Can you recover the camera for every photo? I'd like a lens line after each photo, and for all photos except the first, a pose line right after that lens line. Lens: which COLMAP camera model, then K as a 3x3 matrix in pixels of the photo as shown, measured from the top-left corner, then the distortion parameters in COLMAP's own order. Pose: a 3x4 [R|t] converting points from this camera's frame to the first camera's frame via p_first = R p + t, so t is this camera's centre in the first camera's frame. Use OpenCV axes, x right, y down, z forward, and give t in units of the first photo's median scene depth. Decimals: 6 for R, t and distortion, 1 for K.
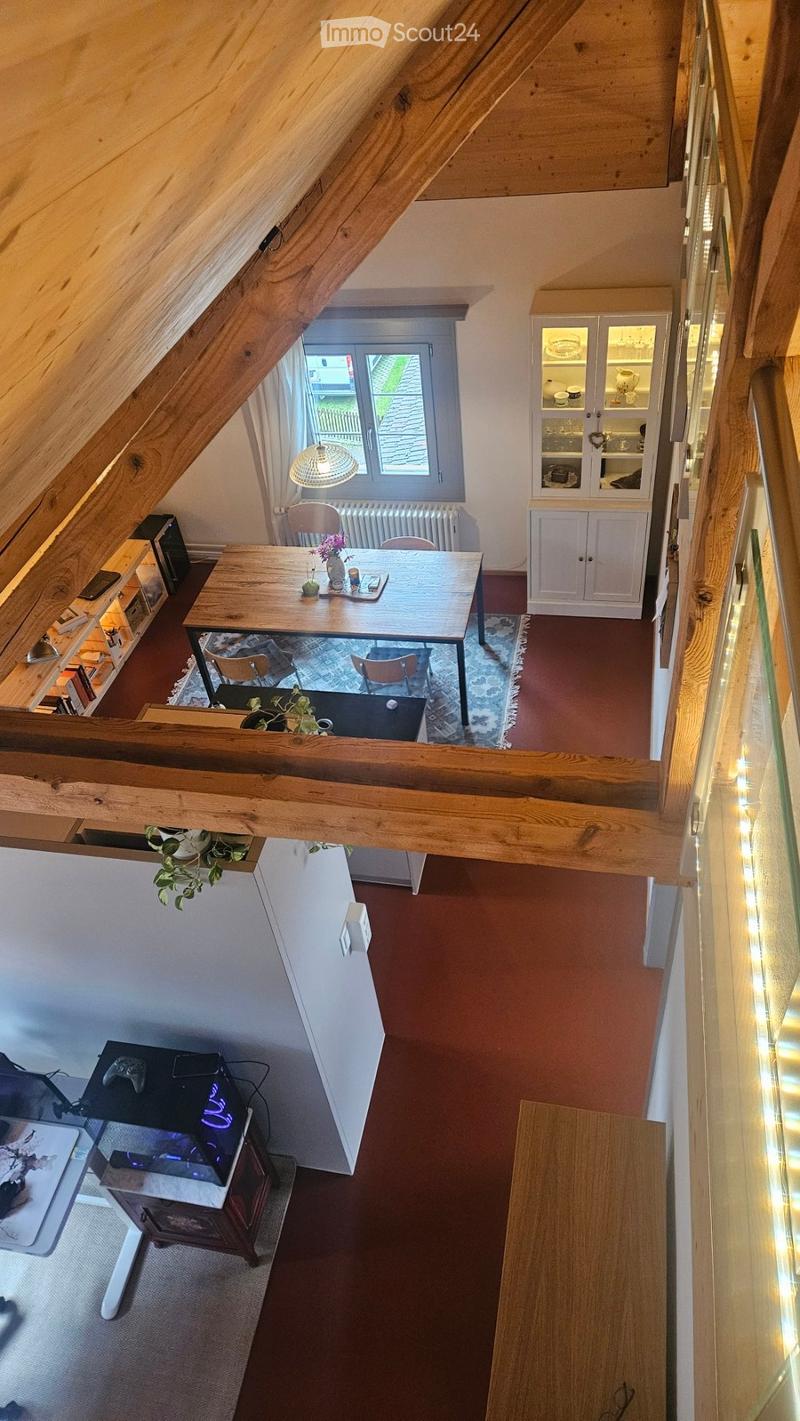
lens RADIAL K [[959.6, 0, 412.1], [0, 959.6, 722.2], [0, 0, 1]] dist [0.062080, -0.003250]
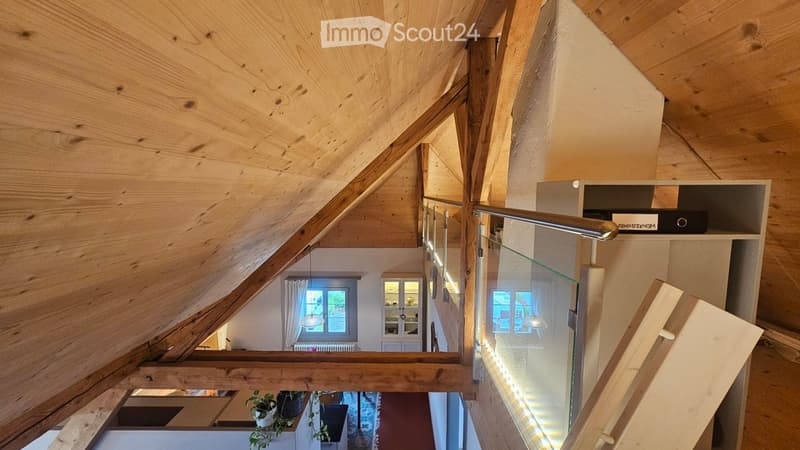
lens RADIAL K [[338.2, 0, 396.8], [0, 338.2, 224.2], [0, 0, 1]] dist [0.006946, 0.001091]
pose [[0.977980, 0.074355, 0.195001, -0.058216], [0.063986, 0.782546, -0.619296, 0.137896], [-0.198645, 0.618137, 0.760557, 0.005813]]
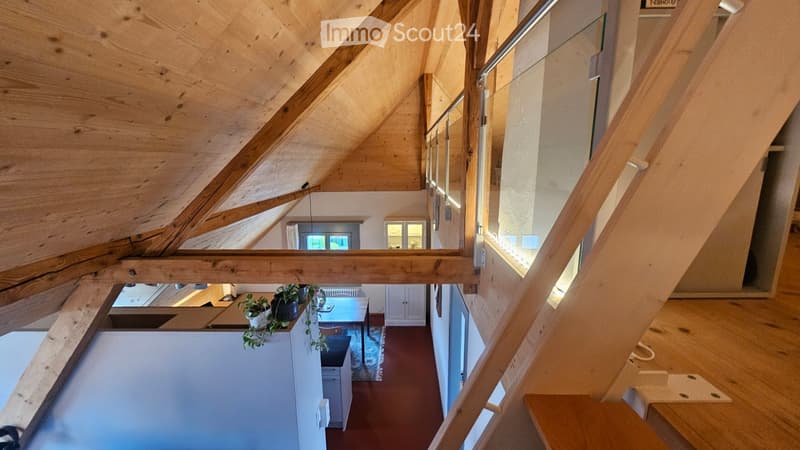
lens RADIAL K [[338.2, 0, 397.9], [0, 338.2, 227.7], [0, 0, 1]] dist [0.006946, 0.001091]
pose [[0.981673, 0.045173, 0.185144, -0.035370], [0.063570, 0.838240, -0.541584, 0.190838], [-0.179660, 0.543427, 0.820005, 0.079478]]
